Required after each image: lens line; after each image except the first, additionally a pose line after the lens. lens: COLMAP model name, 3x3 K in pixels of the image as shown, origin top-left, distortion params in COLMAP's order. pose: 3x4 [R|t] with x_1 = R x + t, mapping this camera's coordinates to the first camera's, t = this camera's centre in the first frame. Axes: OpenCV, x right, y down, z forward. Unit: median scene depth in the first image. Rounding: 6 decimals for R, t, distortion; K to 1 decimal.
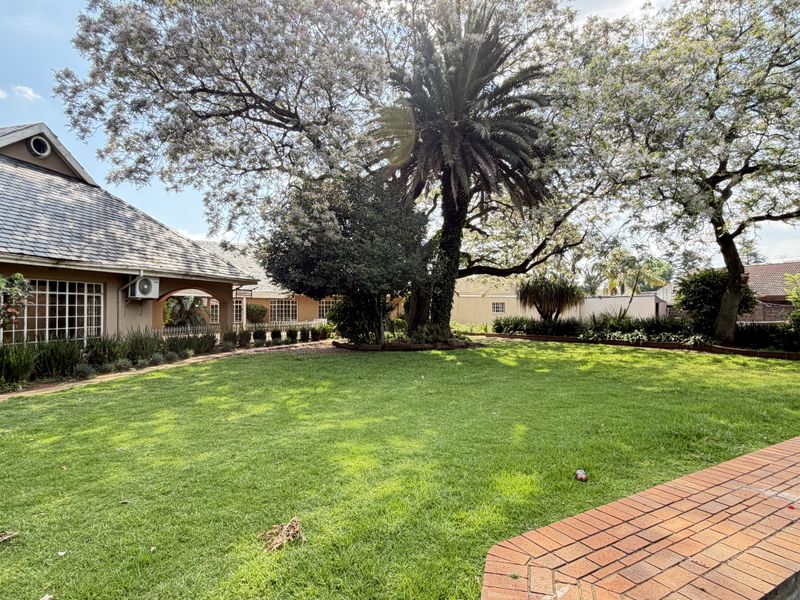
lens RADIAL K [[424.4, 0, 397.1], [0, 424.4, 302.0], [0, 0, 1]] dist [-0.002949, 0.000496]
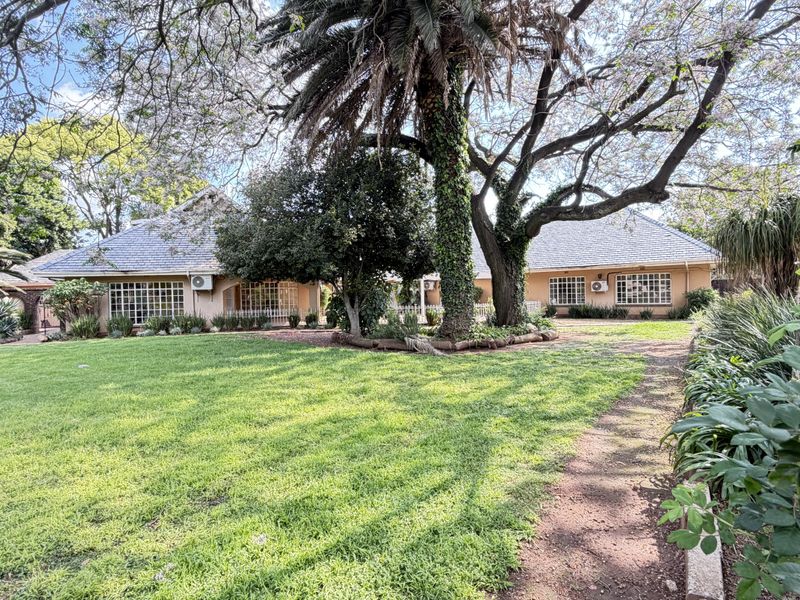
lens RADIAL K [[424.4, 0, 399.3], [0, 424.4, 301.6], [0, 0, 1]] dist [-0.002949, 0.000496]
pose [[0.439026, -0.002585, -0.898470, 0.867968], [0.043940, 0.998861, 0.018597, 0.029556], [0.897399, -0.047644, 0.438640, 0.821521]]
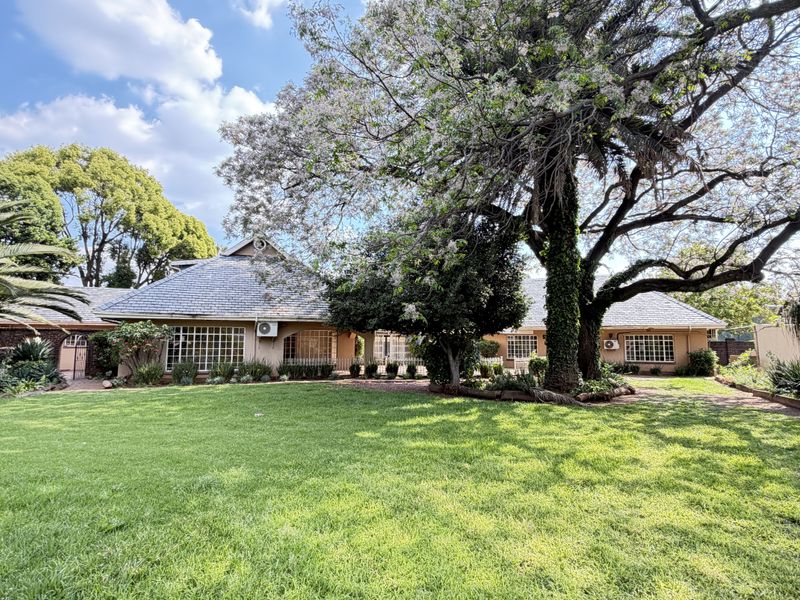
lens RADIAL K [[424.4, 0, 399.6], [0, 424.4, 298.7], [0, 0, 1]] dist [-0.002949, 0.000496]
pose [[0.575659, -0.089344, -0.812794, 0.719289], [0.012562, 0.994862, -0.100460, 0.011980], [0.817594, 0.047621, 0.573823, 0.455081]]
